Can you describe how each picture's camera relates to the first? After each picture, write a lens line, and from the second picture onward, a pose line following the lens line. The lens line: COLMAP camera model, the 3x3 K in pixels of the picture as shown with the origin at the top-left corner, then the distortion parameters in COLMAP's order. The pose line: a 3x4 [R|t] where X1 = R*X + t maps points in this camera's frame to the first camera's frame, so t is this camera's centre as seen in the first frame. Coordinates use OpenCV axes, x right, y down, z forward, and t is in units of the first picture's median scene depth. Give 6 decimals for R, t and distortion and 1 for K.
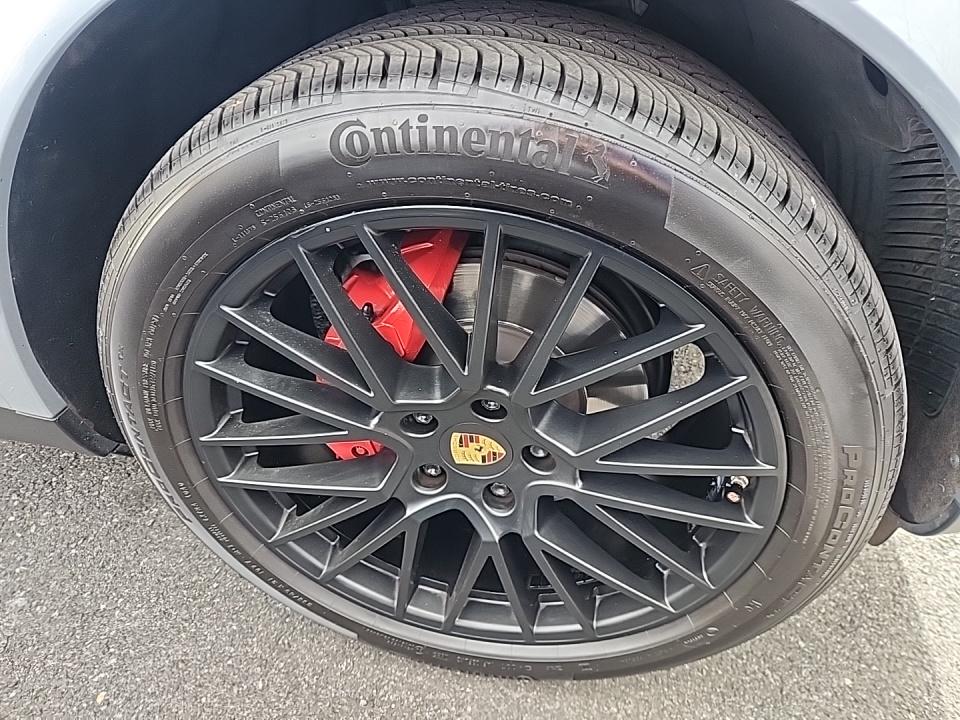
lens RADIAL K [[647.7, 0, 483.2], [0, 647.7, 363.1], [0, 0, 1]] dist [0.072909, -0.074661]
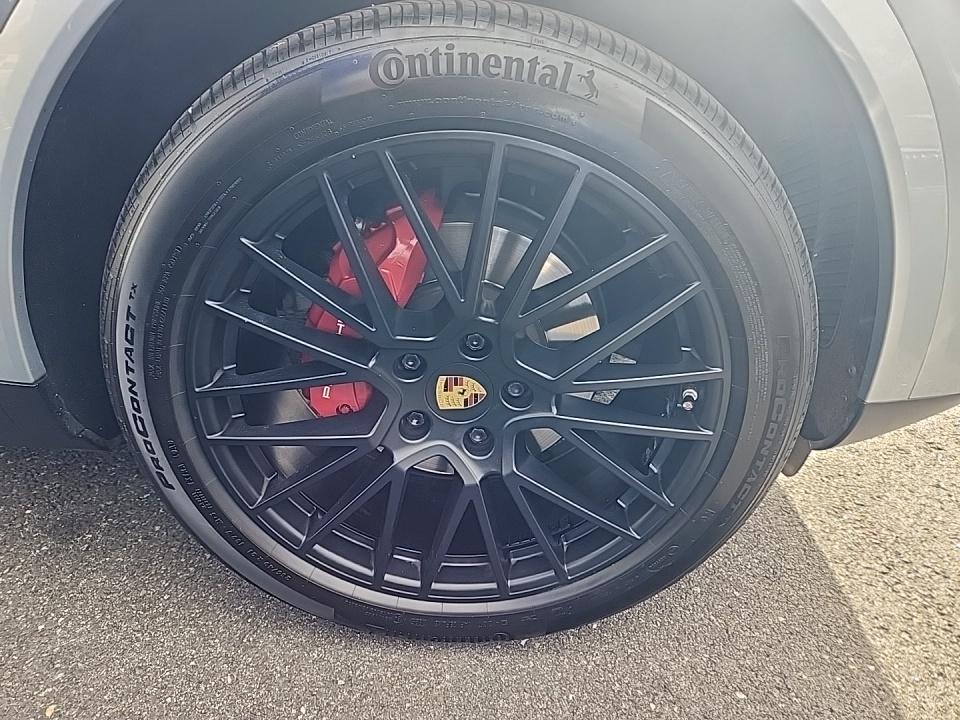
lens RADIAL K [[640.6, 0, 474.4], [0, 640.6, 364.8], [0, 0, 1]] dist [0.057584, -0.049287]
pose [[0.986254, -0.032328, 0.162040, -0.138933], [0.054937, 0.989039, -0.137054, 0.205119], [-0.155833, 0.144072, 0.977220, -0.062269]]
